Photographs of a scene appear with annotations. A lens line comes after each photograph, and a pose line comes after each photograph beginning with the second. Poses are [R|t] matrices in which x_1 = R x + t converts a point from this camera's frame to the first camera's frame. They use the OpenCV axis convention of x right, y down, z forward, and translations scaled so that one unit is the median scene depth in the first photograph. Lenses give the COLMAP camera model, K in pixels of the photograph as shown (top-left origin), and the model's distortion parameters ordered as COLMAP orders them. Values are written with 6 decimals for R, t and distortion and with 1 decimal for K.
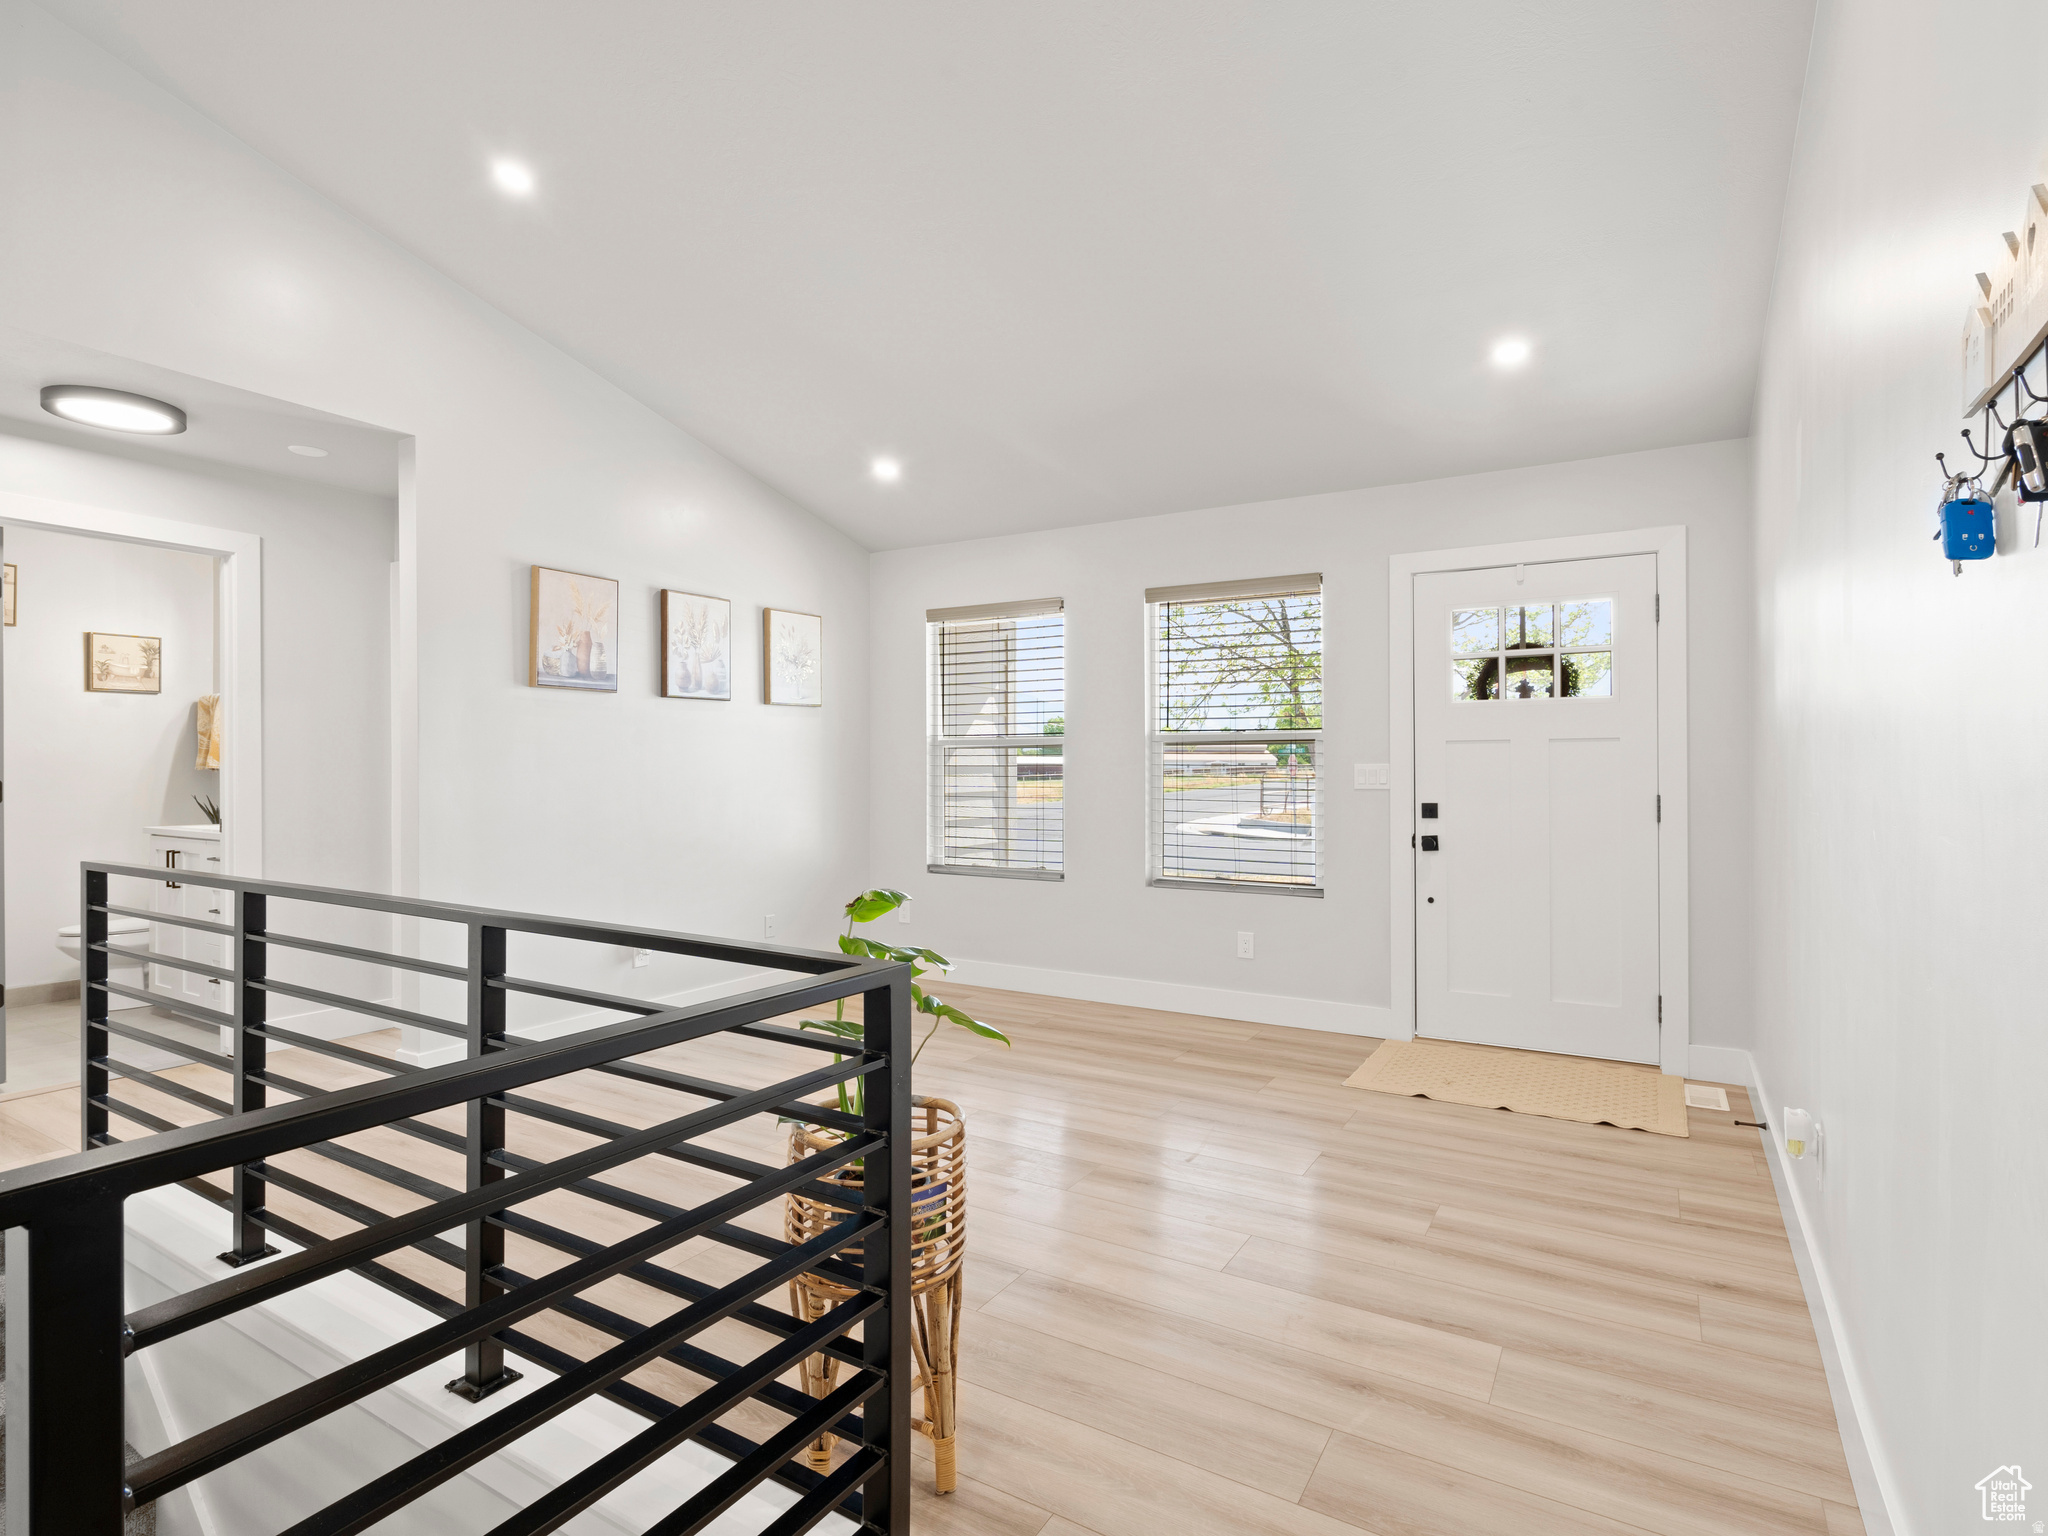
lens RADIAL K [[1032.4, 0, 1024.0], [0, 1032.4, 768.0], [0, 0, 1]] dist [-0.002959, -0.000299]
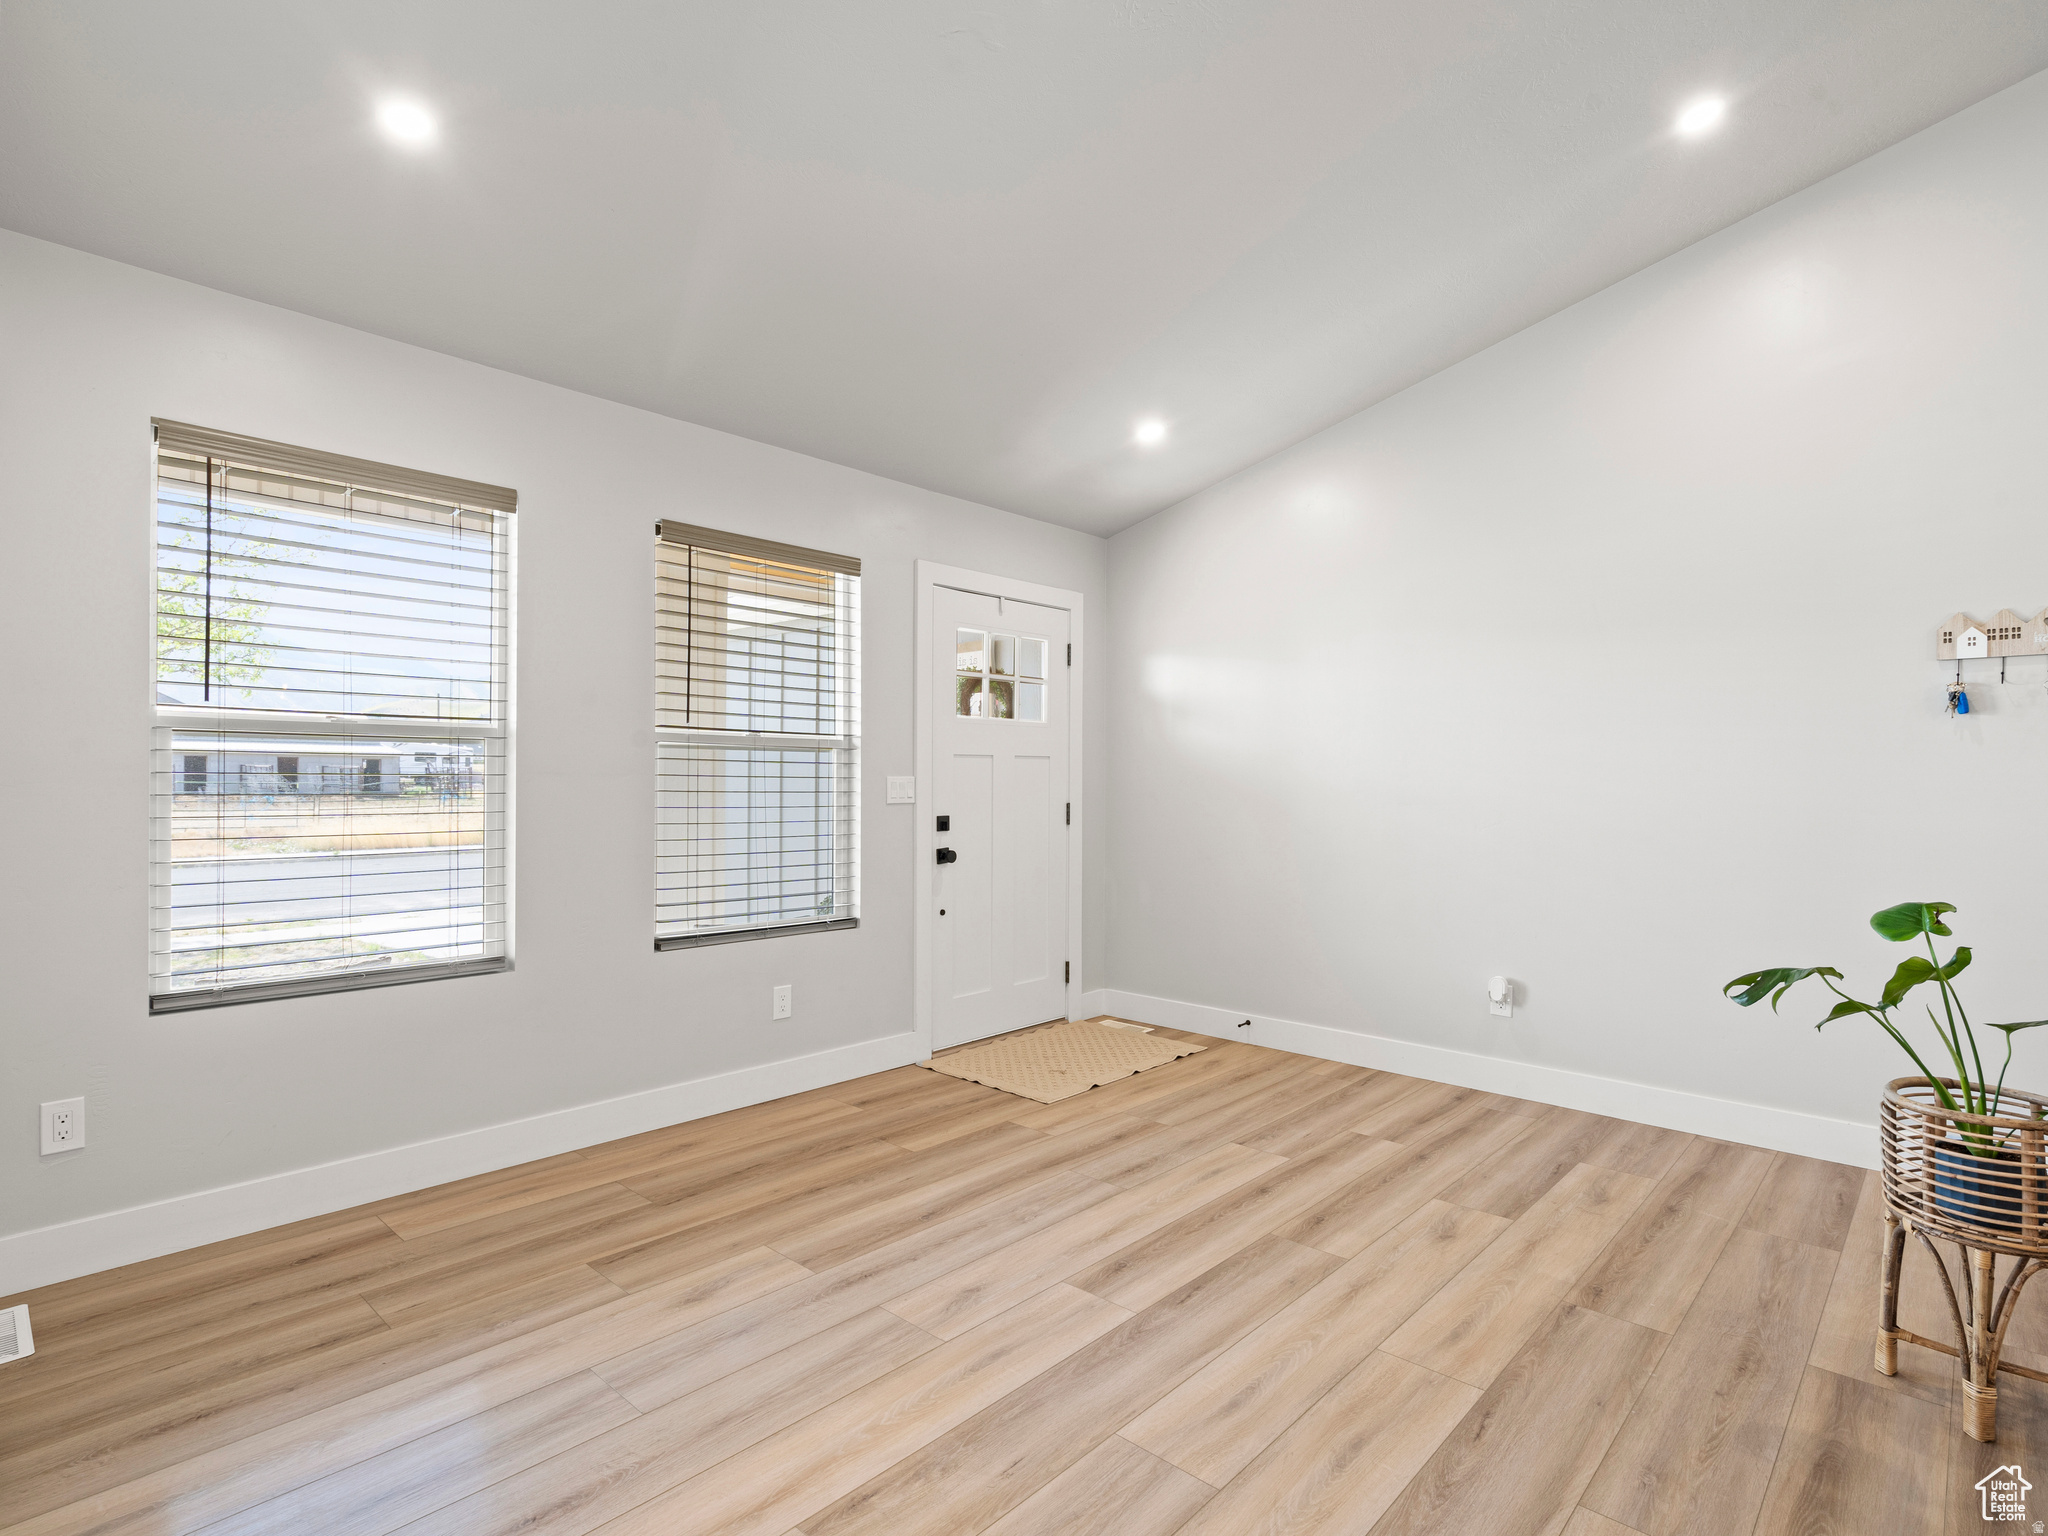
lens RADIAL K [[1042.9, 0, 1015.4], [0, 1042.9, 769.6], [0, 0, 1]] dist [-0.008299, 0.002304]
pose [[0.211935, 0.010024, 0.977232, -0.856949], [-0.004443, 0.999947, -0.009293, -0.003015], [-0.977274, -0.002372, 0.211968, 1.040854]]
